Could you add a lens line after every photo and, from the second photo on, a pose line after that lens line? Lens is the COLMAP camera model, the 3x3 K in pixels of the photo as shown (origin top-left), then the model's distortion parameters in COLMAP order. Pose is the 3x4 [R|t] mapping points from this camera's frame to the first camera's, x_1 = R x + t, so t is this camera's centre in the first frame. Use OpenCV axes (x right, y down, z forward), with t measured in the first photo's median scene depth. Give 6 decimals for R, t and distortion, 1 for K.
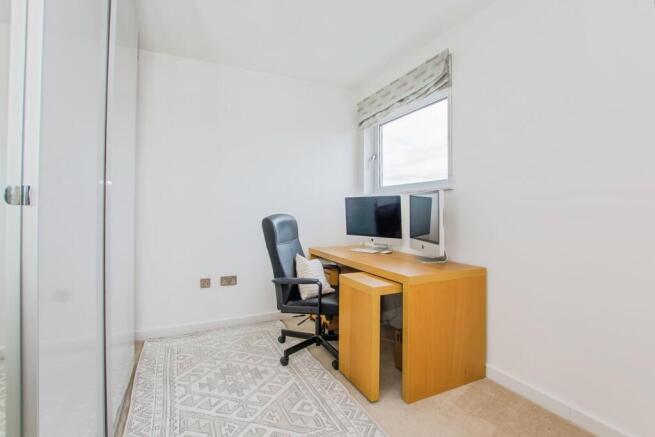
lens RADIAL K [[291.0, 0, 327.5], [0, 291.0, 218.5], [0, 0, 1]] dist [0.000525, -0.000109]
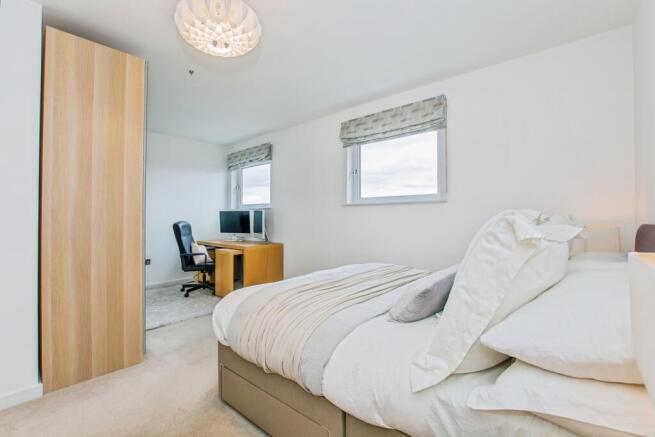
lens RADIAL K [[291.0, 0, 327.5], [0, 291.0, 218.5], [0, 0, 1]] dist [0.000525, -0.000109]
pose [[0.925144, -0.005856, 0.379572, -0.005833], [0.012065, 0.999829, -0.013981, 0.005632], [-0.379425, 0.017514, 0.925057, -1.067651]]
